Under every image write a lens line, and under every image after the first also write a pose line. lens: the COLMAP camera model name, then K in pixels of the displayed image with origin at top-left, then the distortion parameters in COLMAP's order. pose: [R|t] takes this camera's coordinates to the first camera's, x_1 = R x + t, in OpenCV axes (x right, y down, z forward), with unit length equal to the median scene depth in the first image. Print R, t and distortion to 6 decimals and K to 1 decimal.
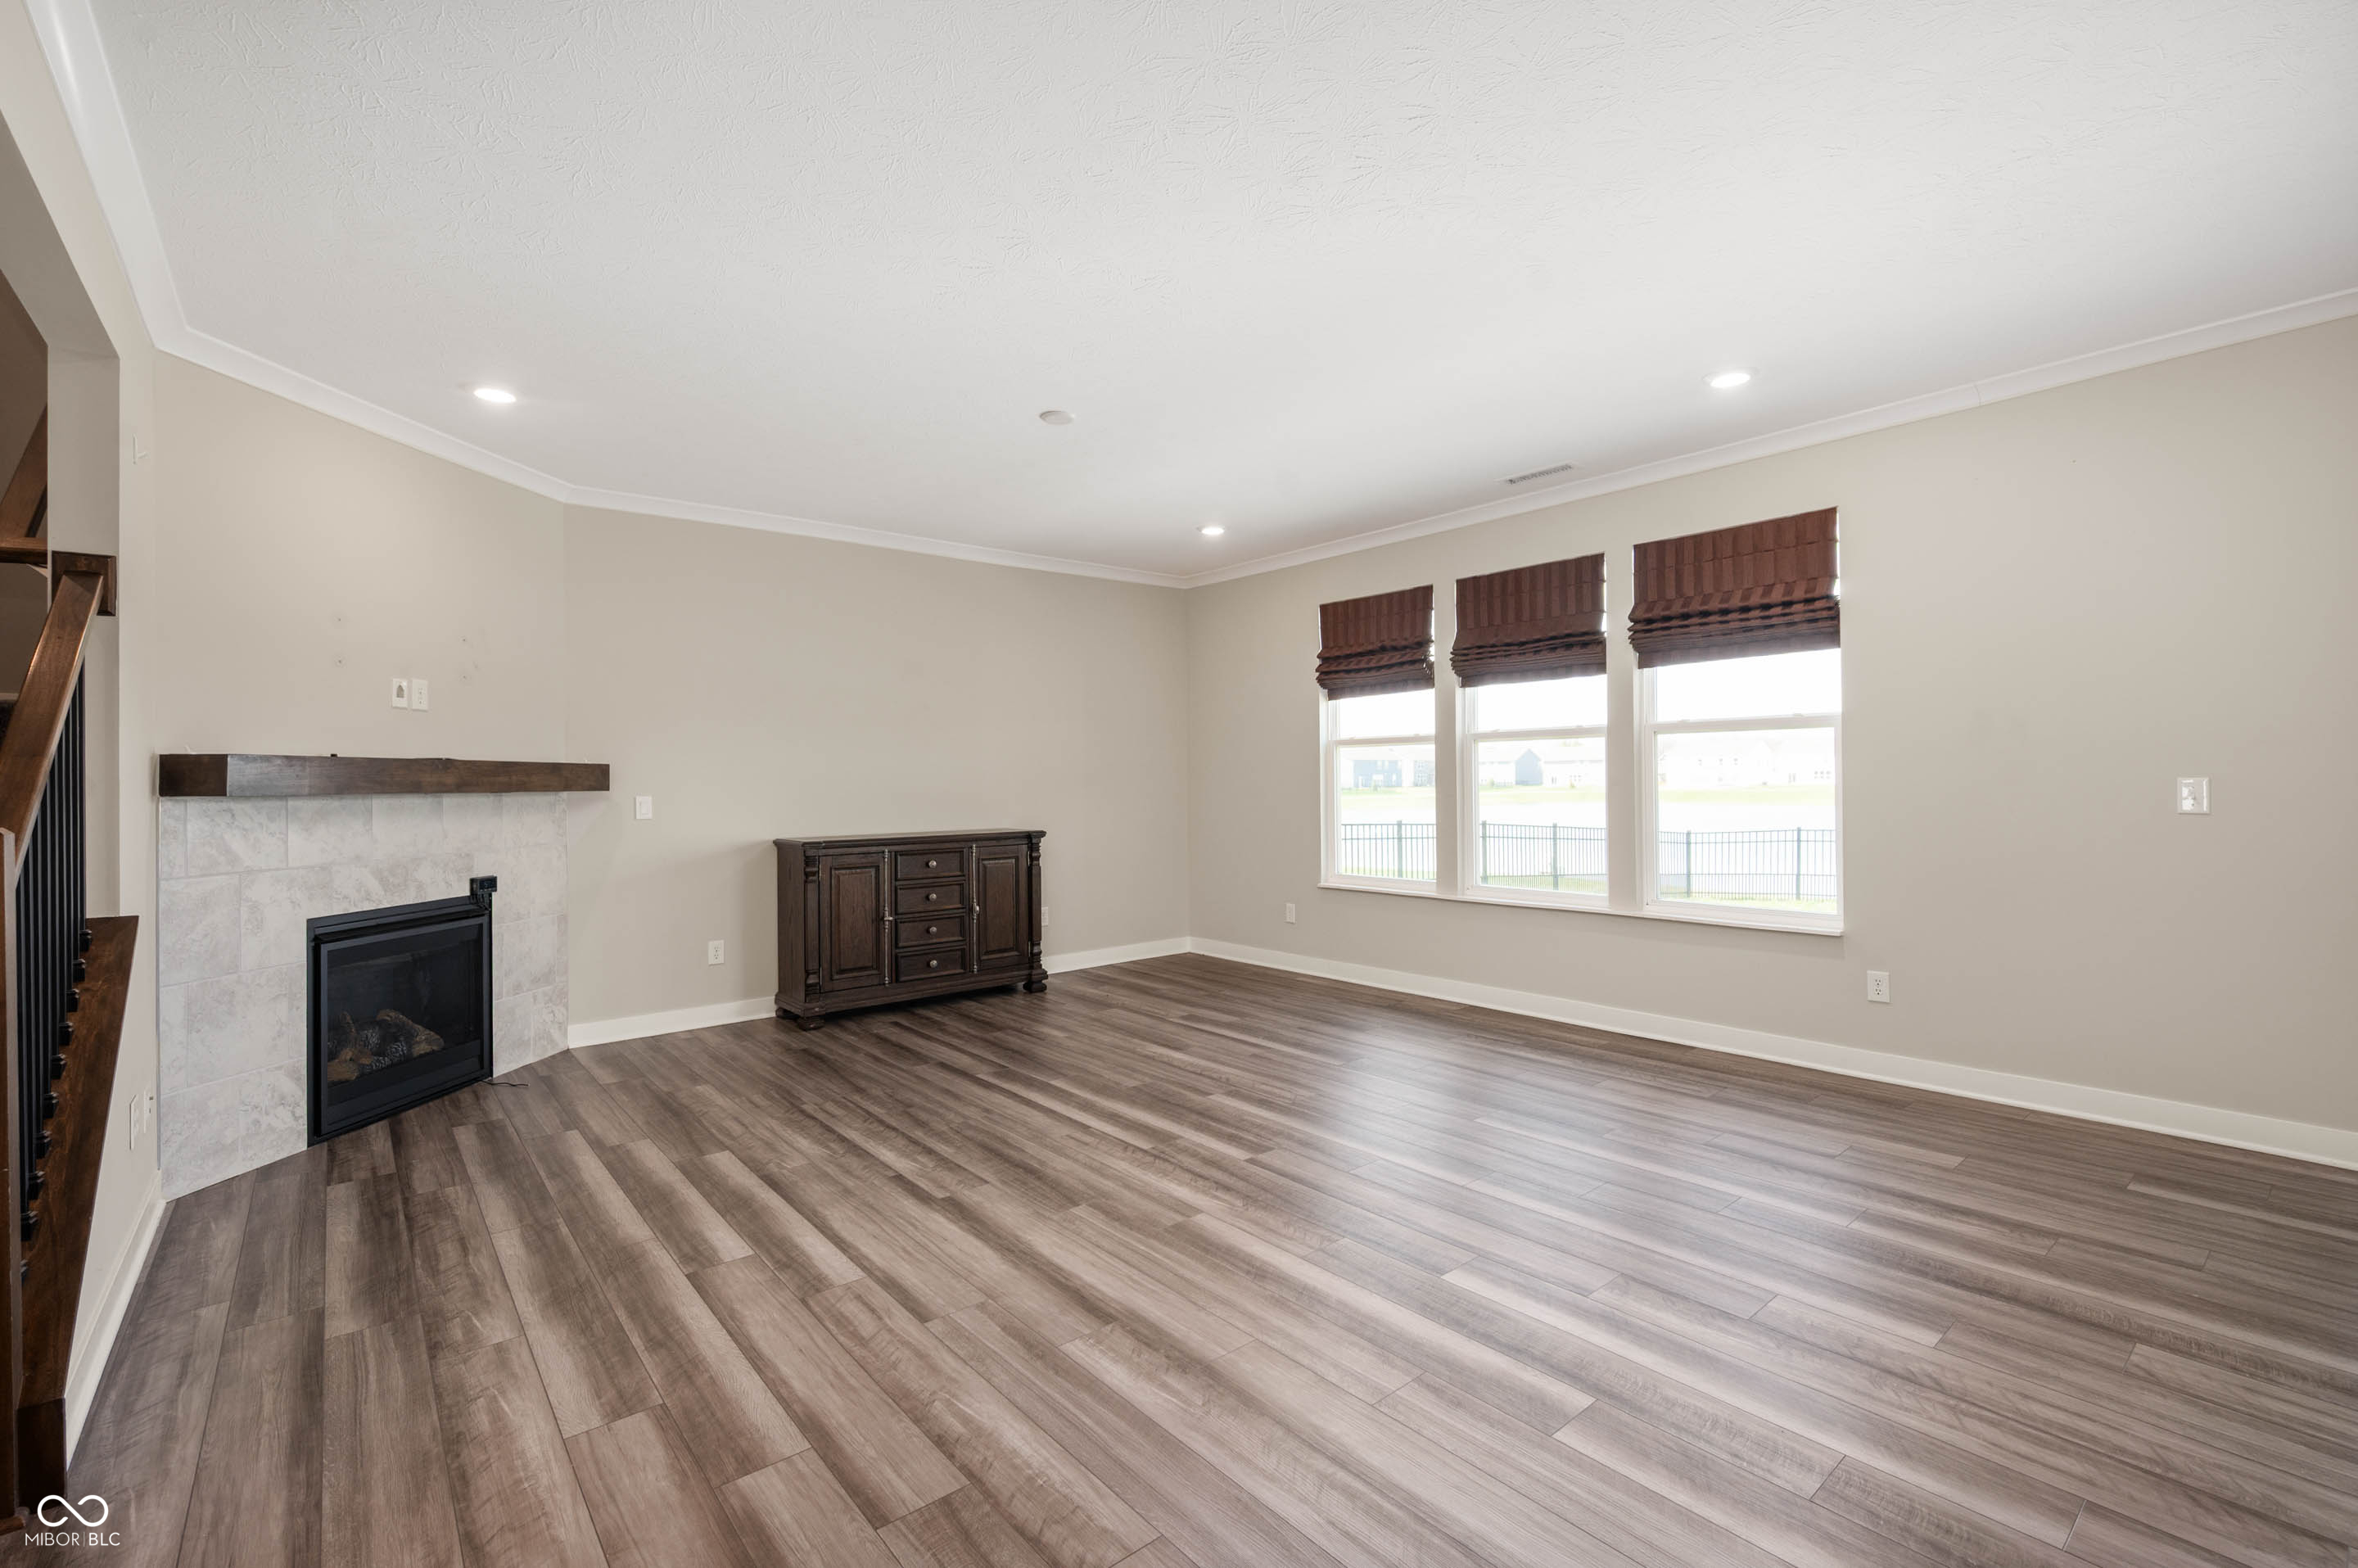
lens RADIAL K [[1032.4, 0, 1184.2], [0, 1032.4, 766.3], [0, 0, 1]] dist [0.006706, -0.002664]
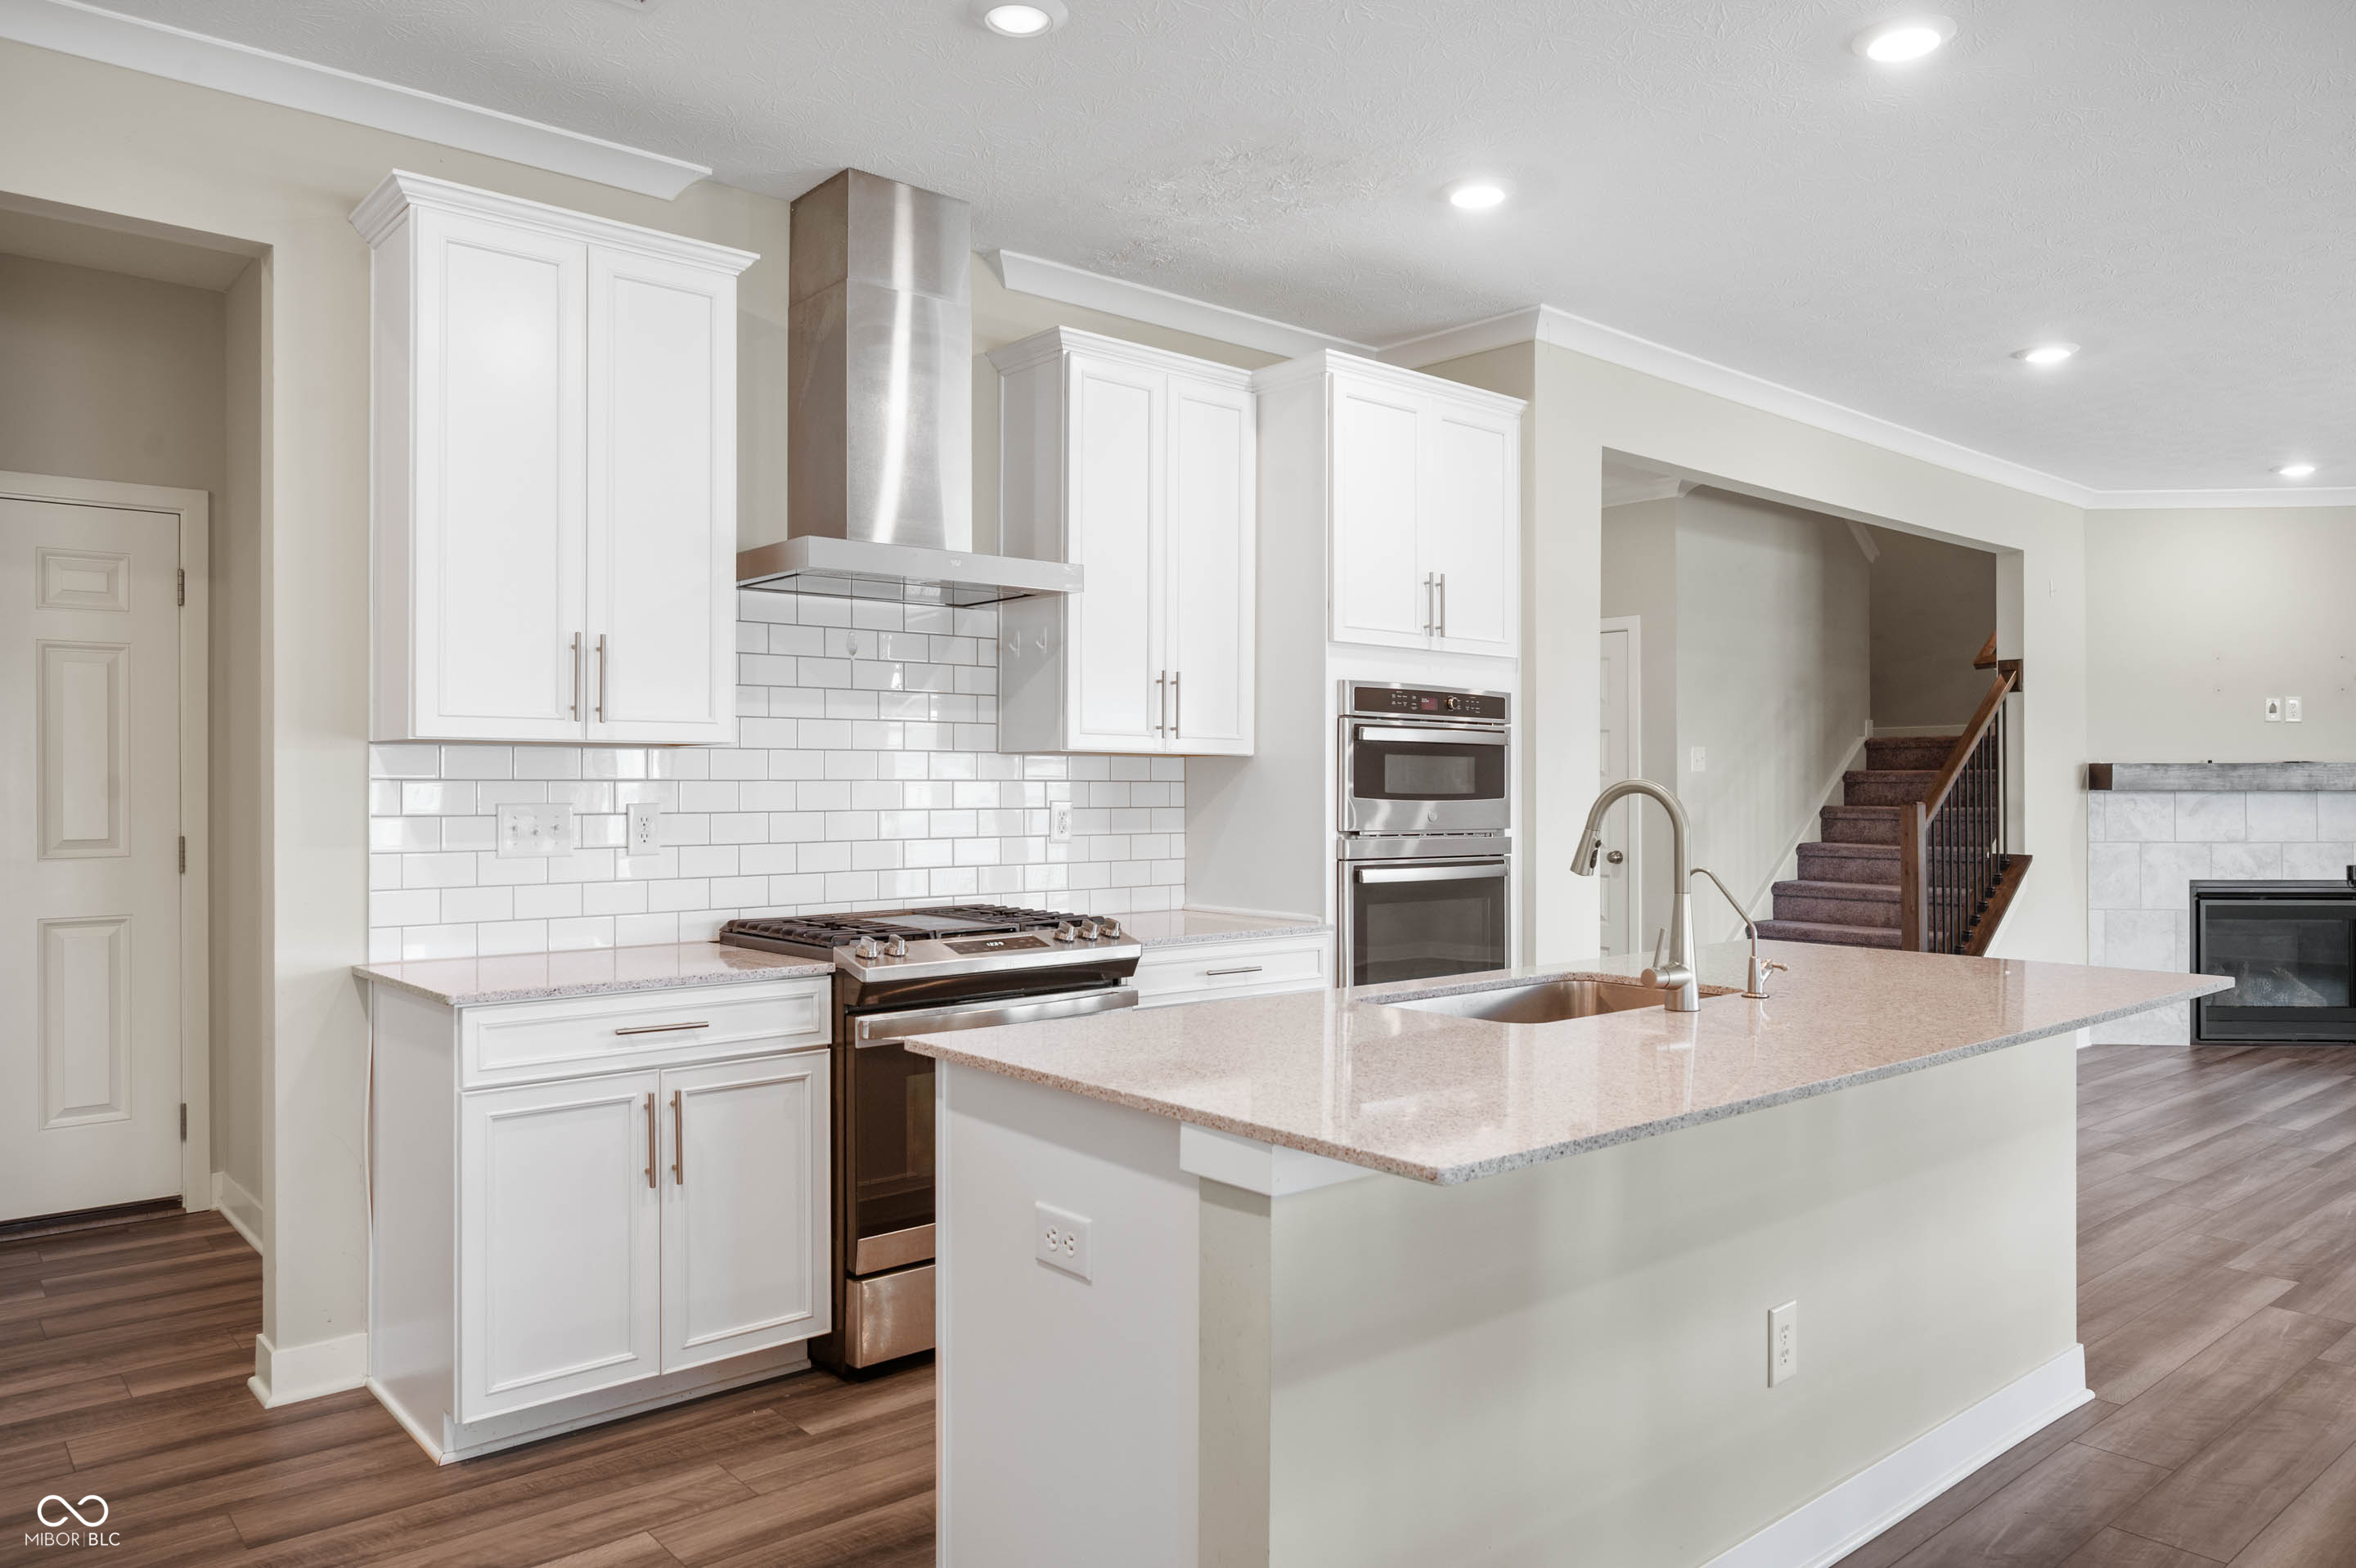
lens RADIAL K [[1602.2, 0, 1179.4], [0, 1602.2, 787.7], [0, 0, 1]] dist [-0.002683, 0.000467]
pose [[0.020638, 0.011411, -0.999722, 1.123879], [0.014381, 0.999828, 0.011709, -0.018172], [0.999684, -0.014618, 0.020470, -0.348932]]
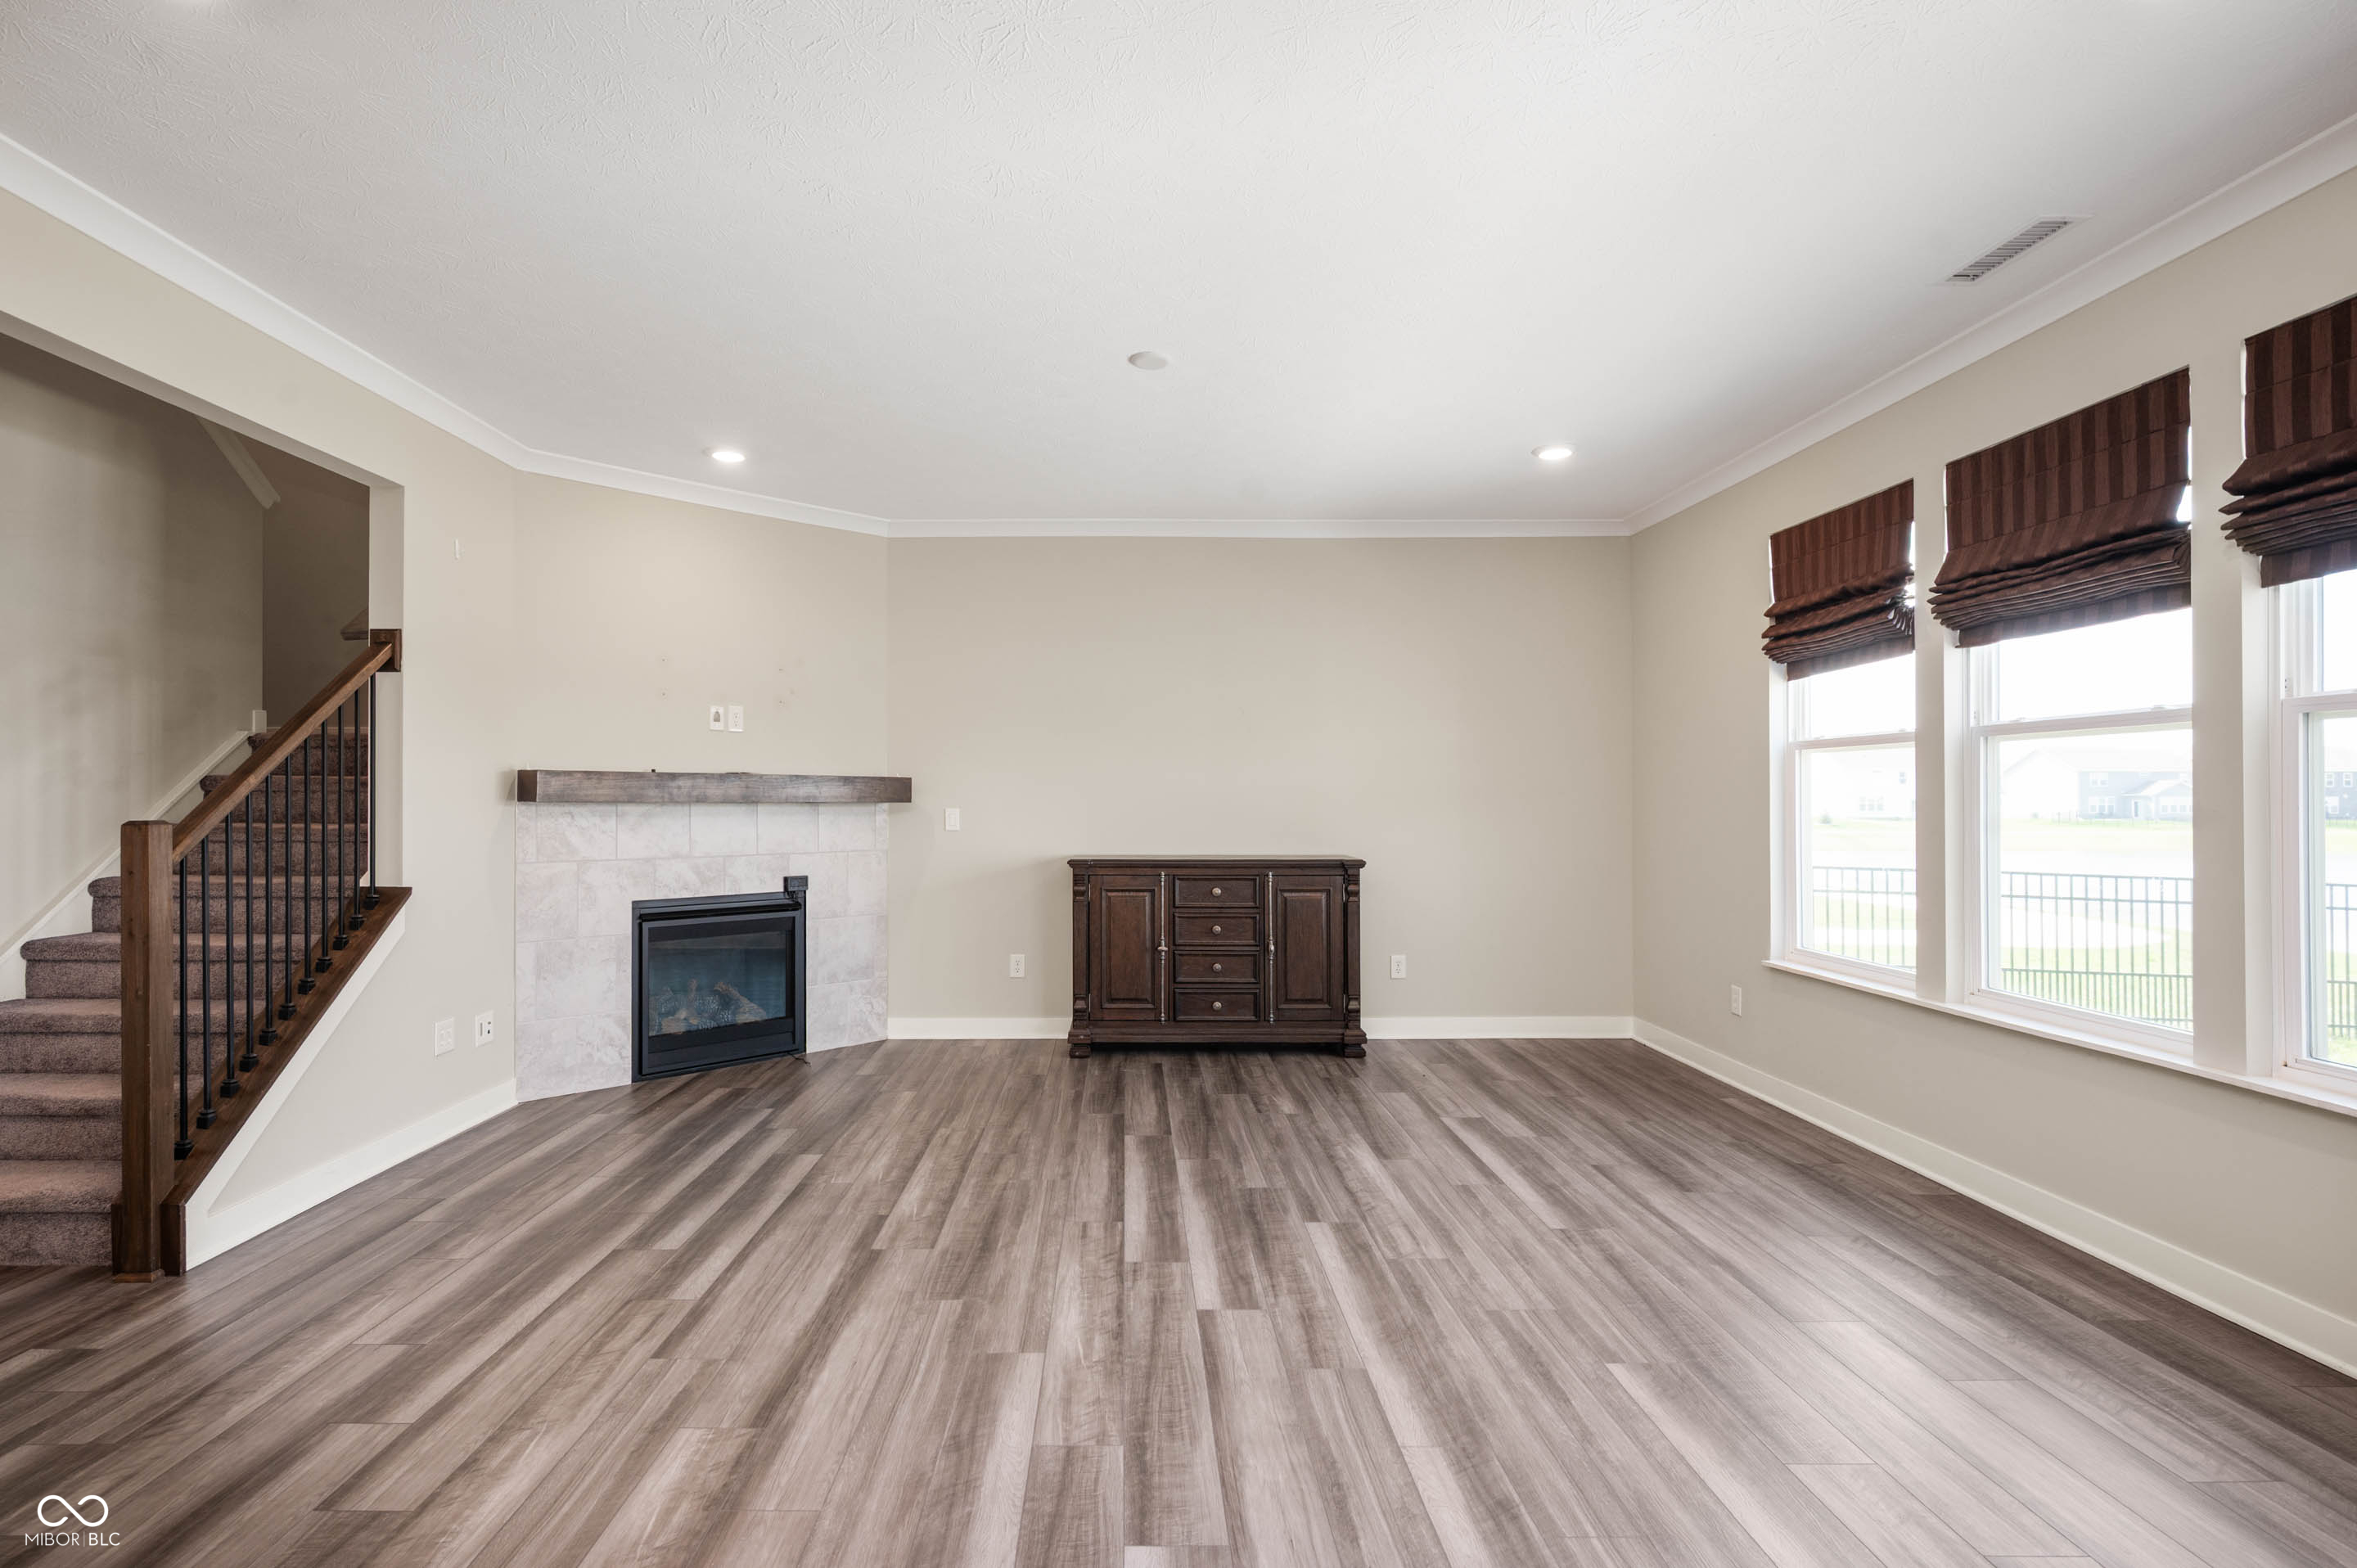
lens RADIAL K [[1168.6, 0, 1124.7], [0, 1168.6, 793.7], [0, 0, 1]] dist [0.000961, 0.000359]
pose [[0.767178, 0.010523, -0.641348, 0.460361], [-0.002269, 0.999904, 0.013691, -0.002787], [0.641430, -0.009048, 0.767128, 0.265600]]
